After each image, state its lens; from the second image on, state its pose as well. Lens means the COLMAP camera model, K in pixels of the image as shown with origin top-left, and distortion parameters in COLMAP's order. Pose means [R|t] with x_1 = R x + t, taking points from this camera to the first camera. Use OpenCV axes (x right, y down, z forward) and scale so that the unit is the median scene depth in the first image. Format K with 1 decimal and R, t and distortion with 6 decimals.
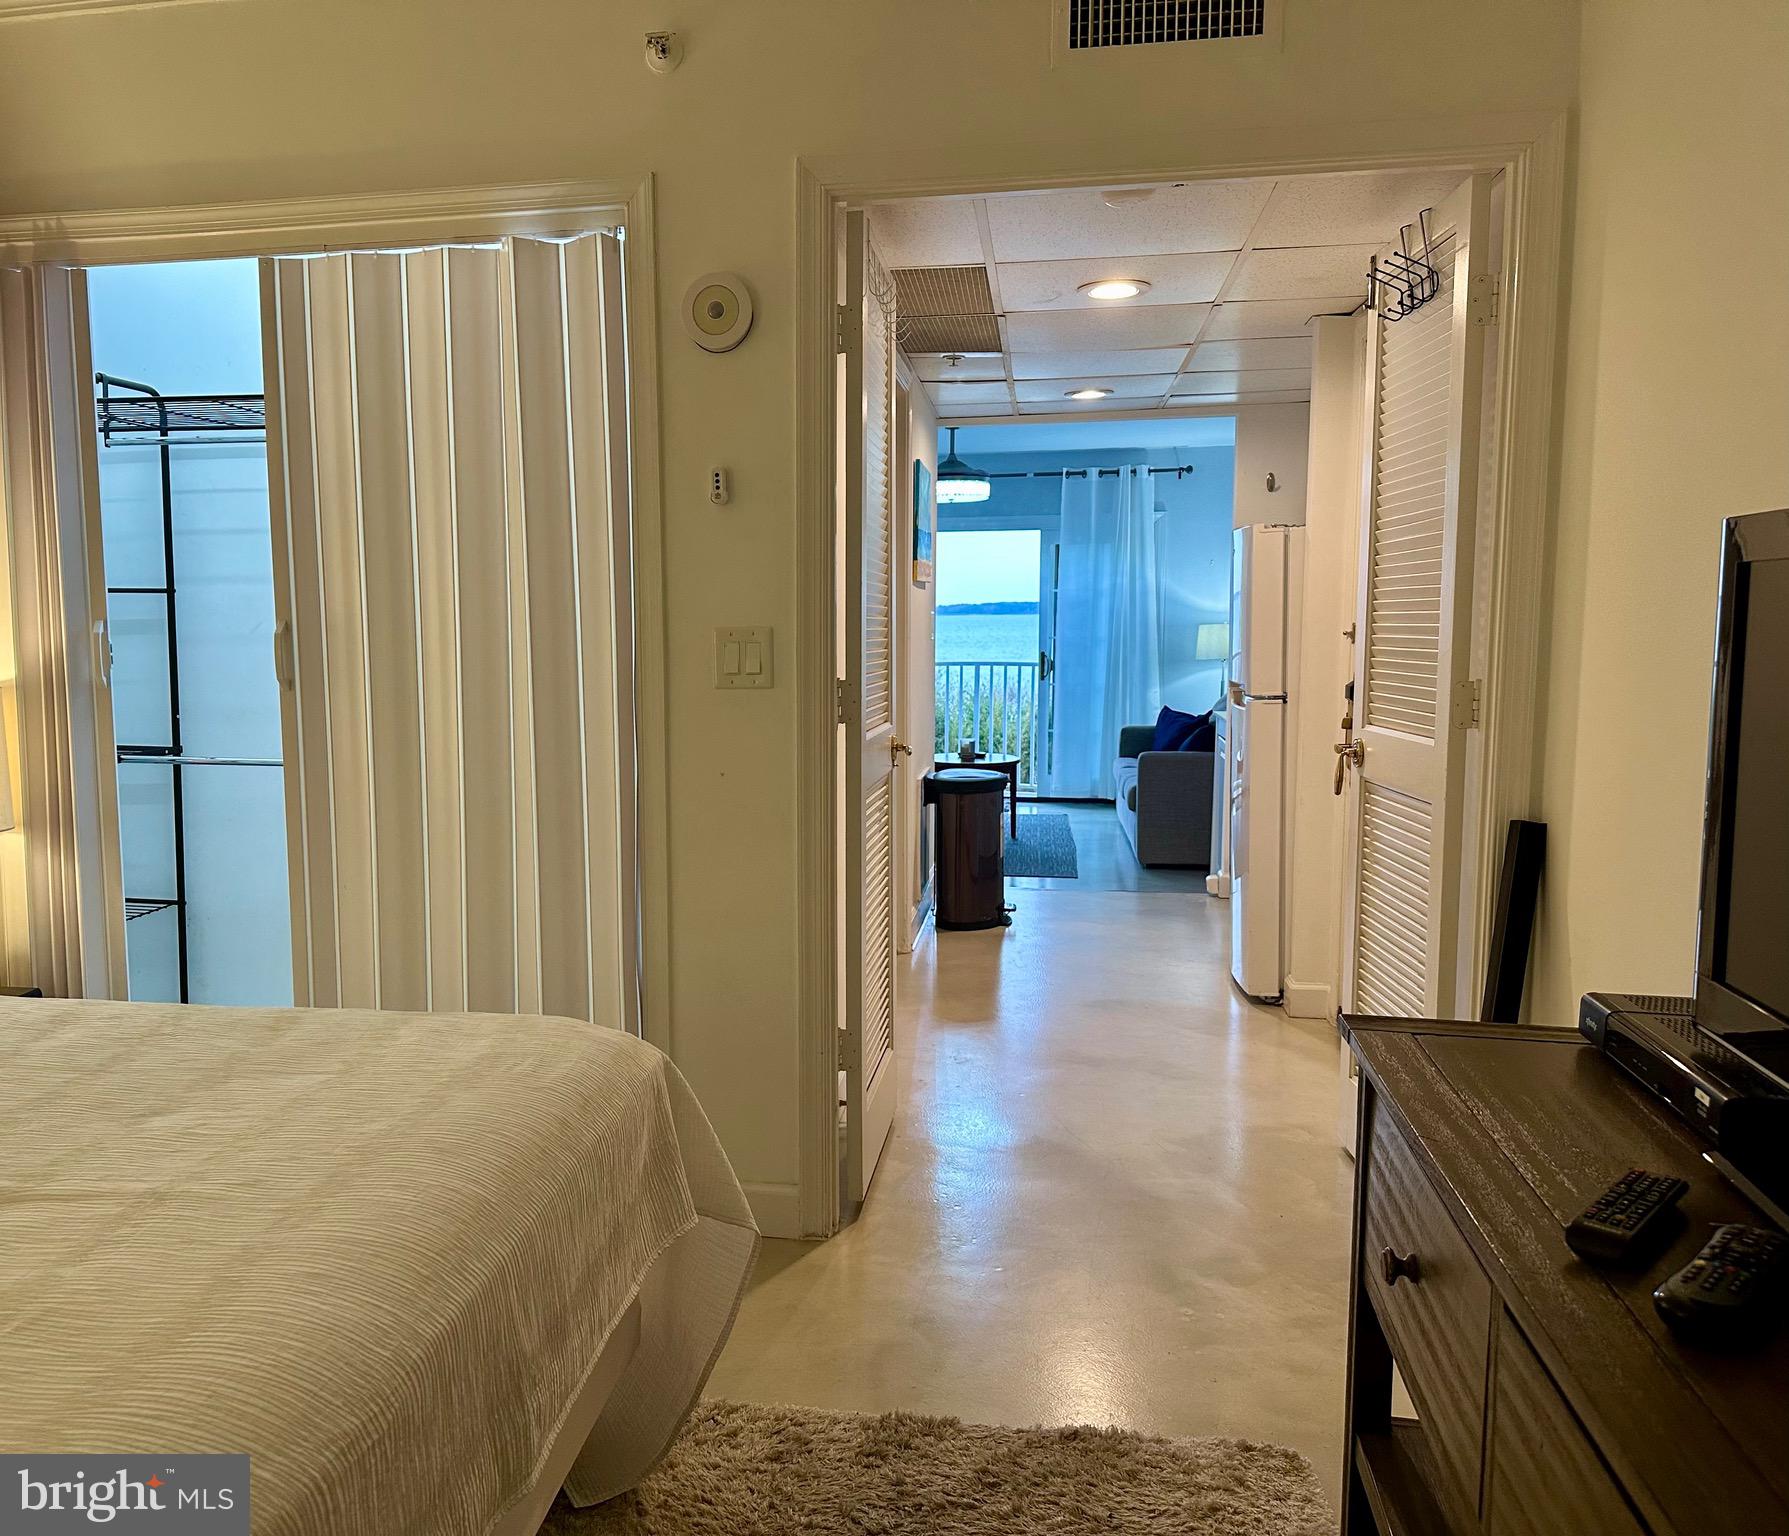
lens RADIAL K [[1476.5, 0, 739.4], [0, 1476.5, 752.9], [0, 0, 1]] dist [0.011863, 0.004546]
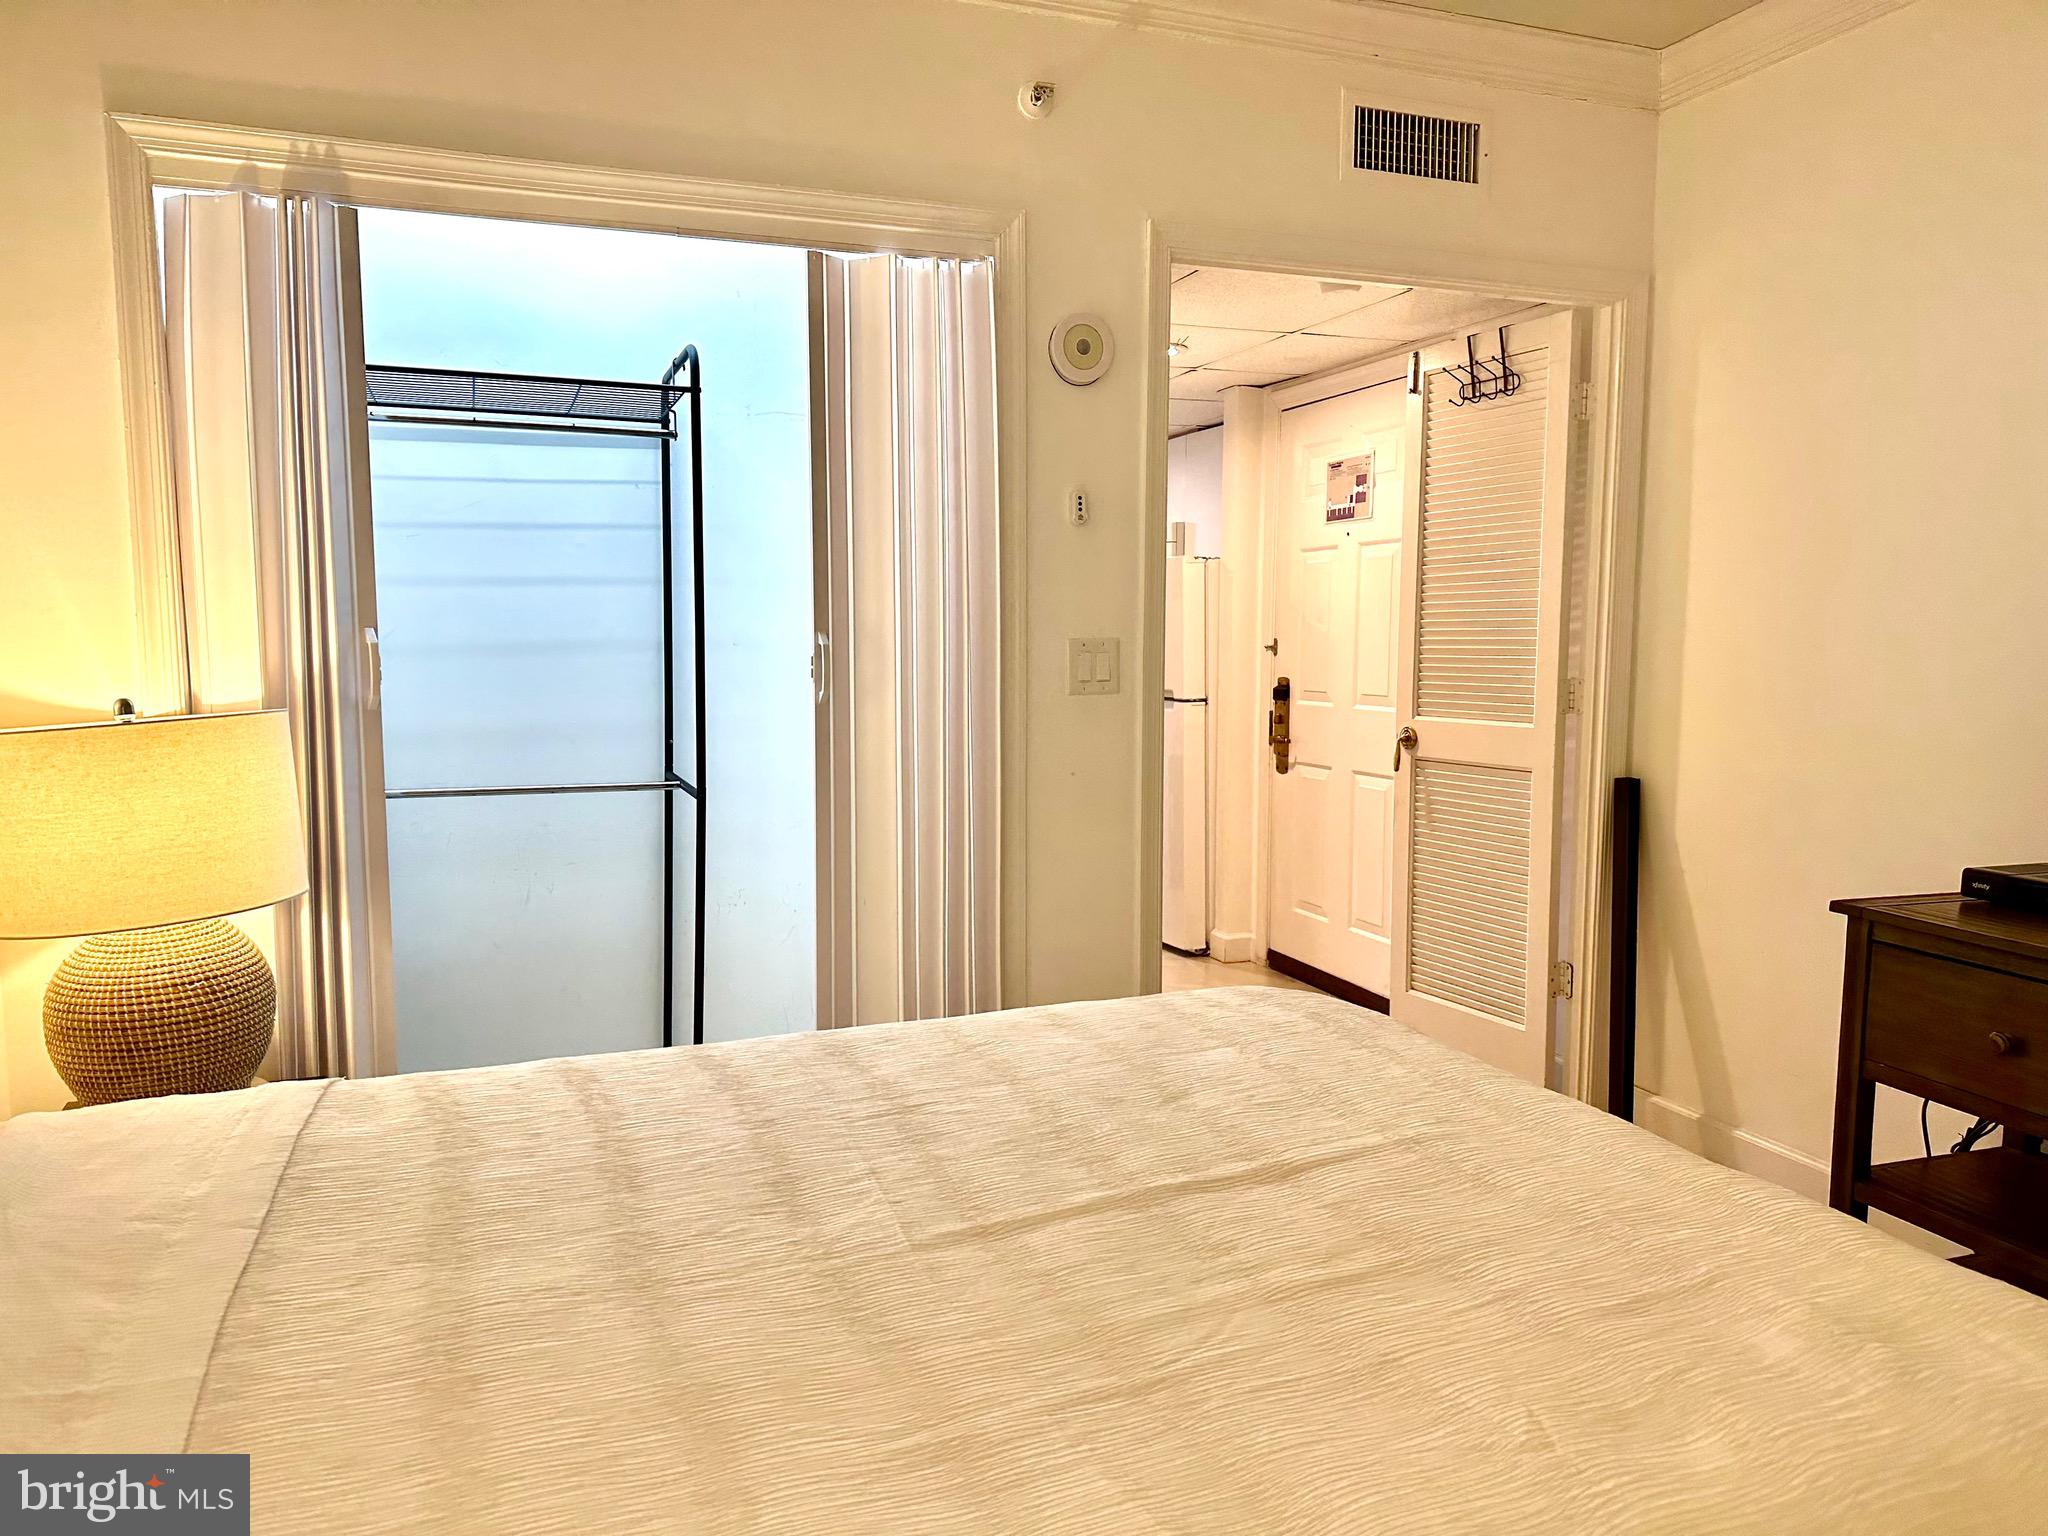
lens RADIAL K [[1453.8, 0, 1022.3], [0, 1453.8, 773.2], [0, 0, 1]] dist [0.020948, -0.019396]
pose [[0.853355, -0.043733, 0.519492, -0.617852], [0.041488, 0.999012, 0.015951, -0.004310], [-0.519677, 0.007941, 0.854326, 0.107067]]
